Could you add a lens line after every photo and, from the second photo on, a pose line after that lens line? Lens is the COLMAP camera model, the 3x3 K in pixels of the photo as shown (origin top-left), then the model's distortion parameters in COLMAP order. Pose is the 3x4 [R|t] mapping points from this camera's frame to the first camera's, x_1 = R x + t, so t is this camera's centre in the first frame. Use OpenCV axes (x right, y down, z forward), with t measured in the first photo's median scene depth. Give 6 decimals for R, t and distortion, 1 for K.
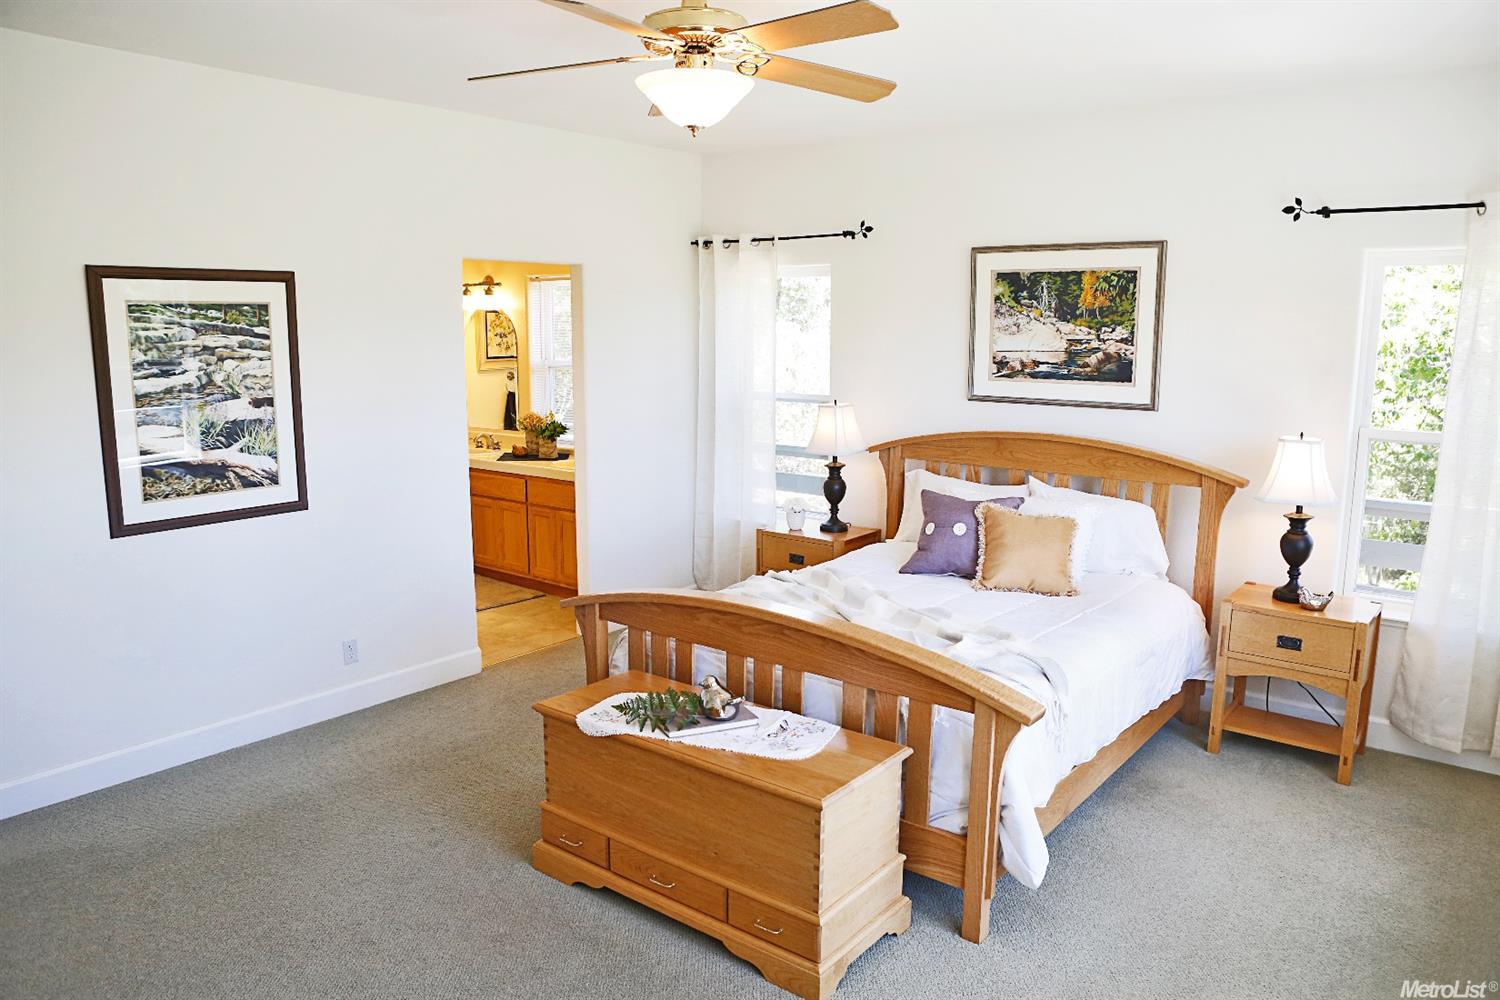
lens RADIAL K [[1046.0, 0, 750.0], [0, 1046.0, 500.0], [0, 0, 1]] dist [-0.098510, 0.073655]
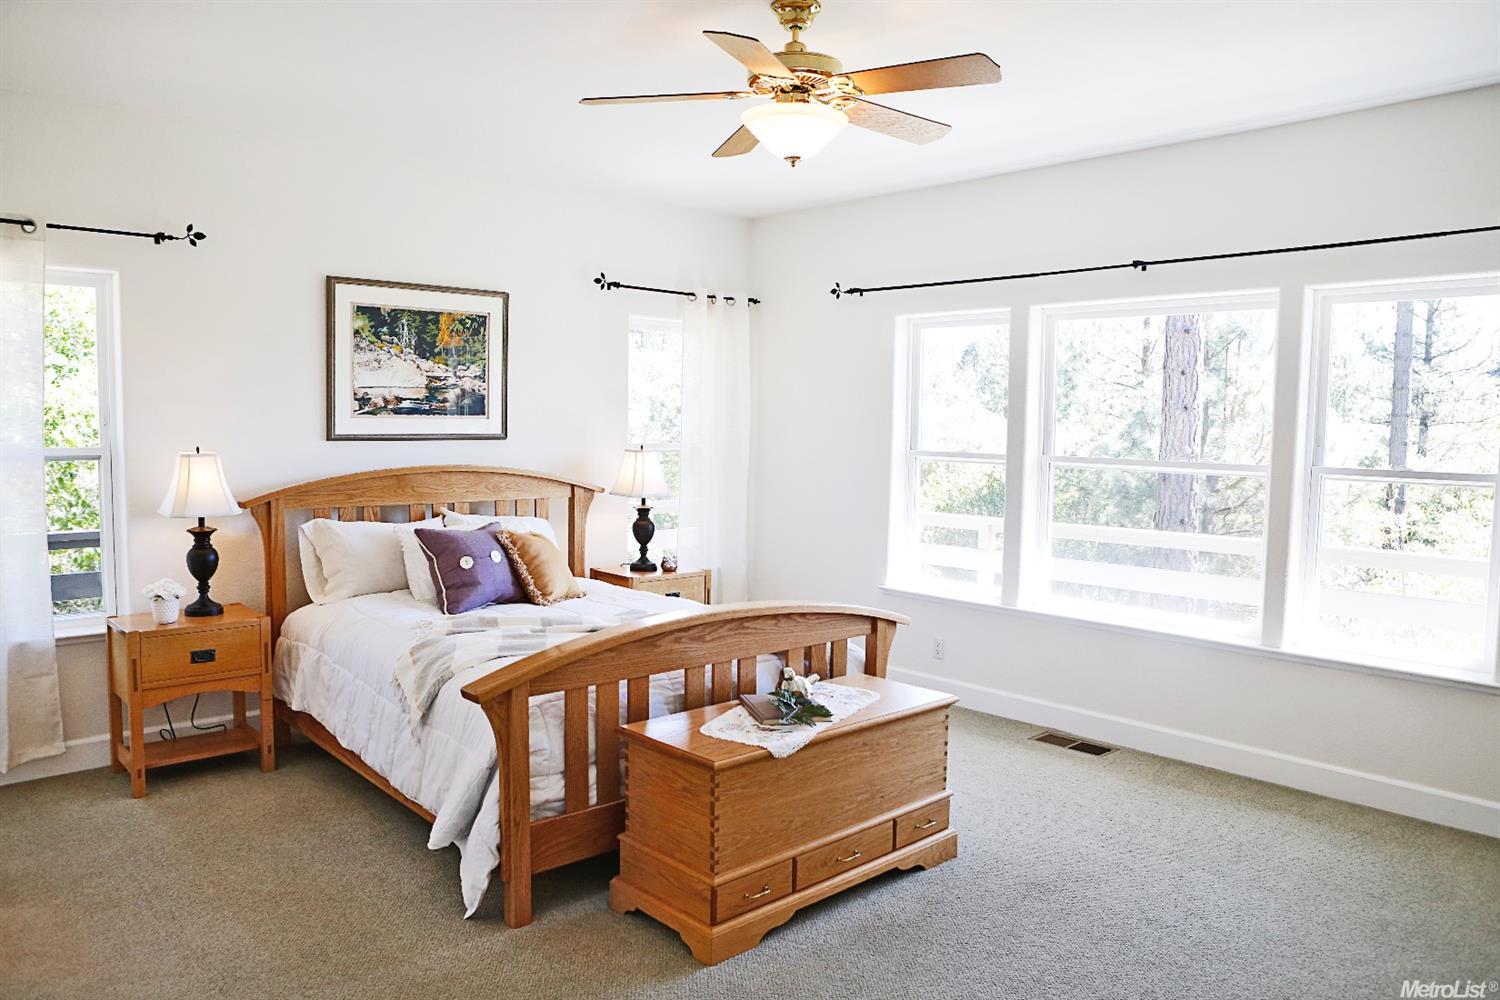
lens RADIAL K [[1046.0, 0, 750.0], [0, 1046.0, 500.0], [0, 0, 1]] dist [-0.098510, 0.073655]
pose [[0.165492, -0.079101, 0.983034, -0.678863], [0.152423, 0.986853, 0.053748, -0.039070], [-0.974361, 0.140942, 0.175373, 0.523763]]
